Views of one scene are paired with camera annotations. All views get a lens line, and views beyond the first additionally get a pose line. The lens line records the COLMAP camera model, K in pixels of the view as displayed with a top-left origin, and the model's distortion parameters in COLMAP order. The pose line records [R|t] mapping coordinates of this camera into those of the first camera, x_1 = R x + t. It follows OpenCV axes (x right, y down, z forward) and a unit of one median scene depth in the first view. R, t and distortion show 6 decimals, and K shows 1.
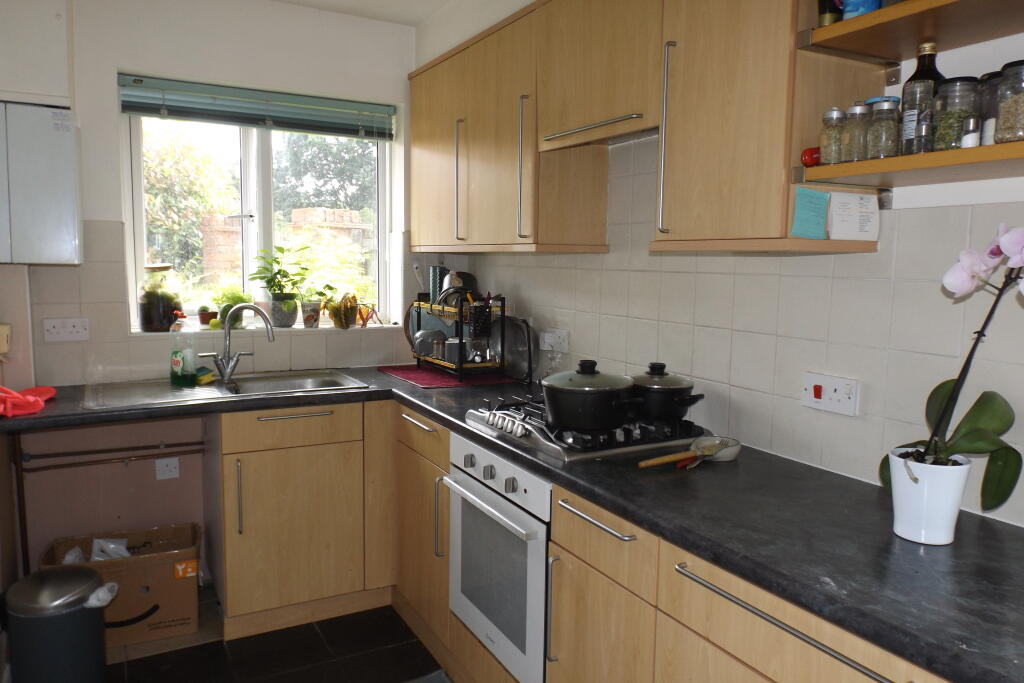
lens RADIAL K [[727.7, 0, 507.8], [0, 727.7, 340.0], [0, 0, 1]] dist [-0.040736, -0.000148]
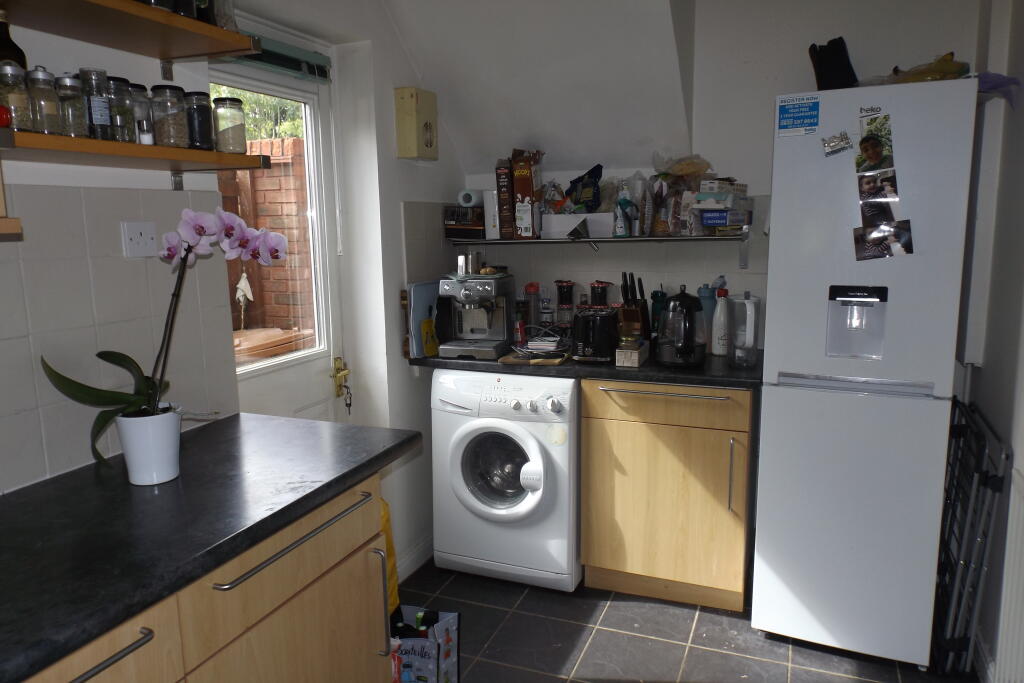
lens RADIAL K [[727.7, 0, 507.8], [0, 727.7, 340.0], [0, 0, 1]] dist [-0.040736, -0.000148]
pose [[-0.631676, -0.127191, 0.764727, -0.645121], [0.090487, 0.967609, 0.235678, -0.166097], [-0.769933, 0.218071, -0.599706, 1.219461]]
